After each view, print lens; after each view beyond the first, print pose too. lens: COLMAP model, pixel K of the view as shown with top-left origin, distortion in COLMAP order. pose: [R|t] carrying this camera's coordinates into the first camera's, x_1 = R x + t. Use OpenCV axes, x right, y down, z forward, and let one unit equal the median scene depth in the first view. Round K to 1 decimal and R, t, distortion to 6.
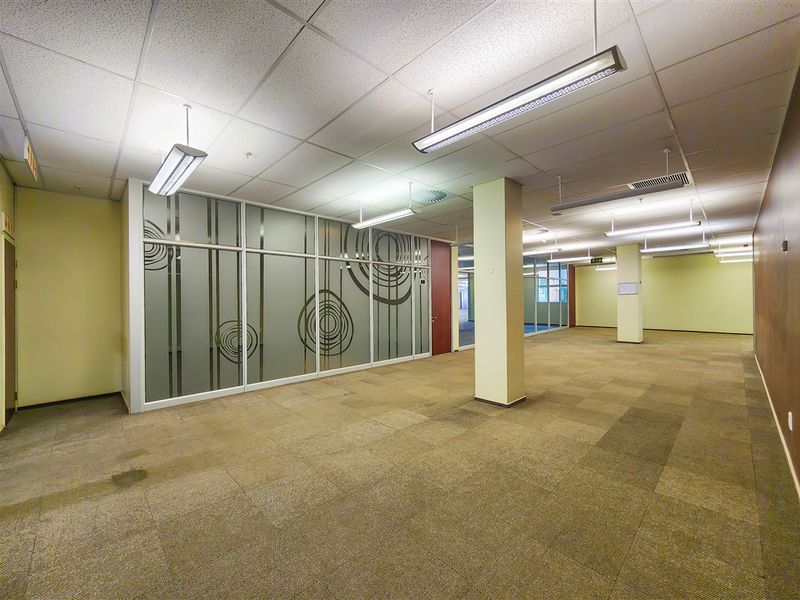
lens RADIAL K [[326.8, 0, 401.7], [0, 326.8, 299.9], [0, 0, 1]] dist [-0.005057, -0.000216]
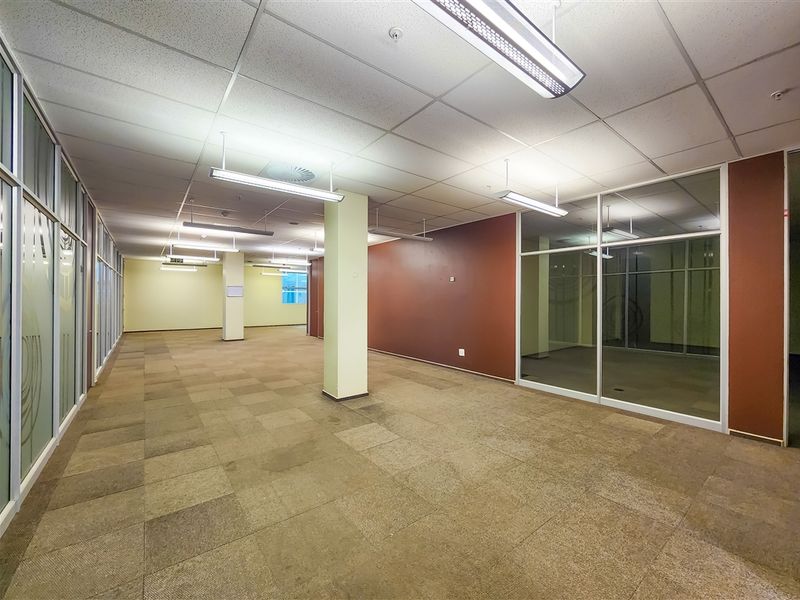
lens RADIAL K [[326.8, 0, 401.9], [0, 326.8, 299.5], [0, 0, 1]] dist [-0.005057, -0.000216]
pose [[0.124484, 0.001875, 0.992220, -0.979230], [0.004665, 0.999986, -0.002475, -0.004330], [-0.992211, 0.004937, 0.124473, 0.892720]]
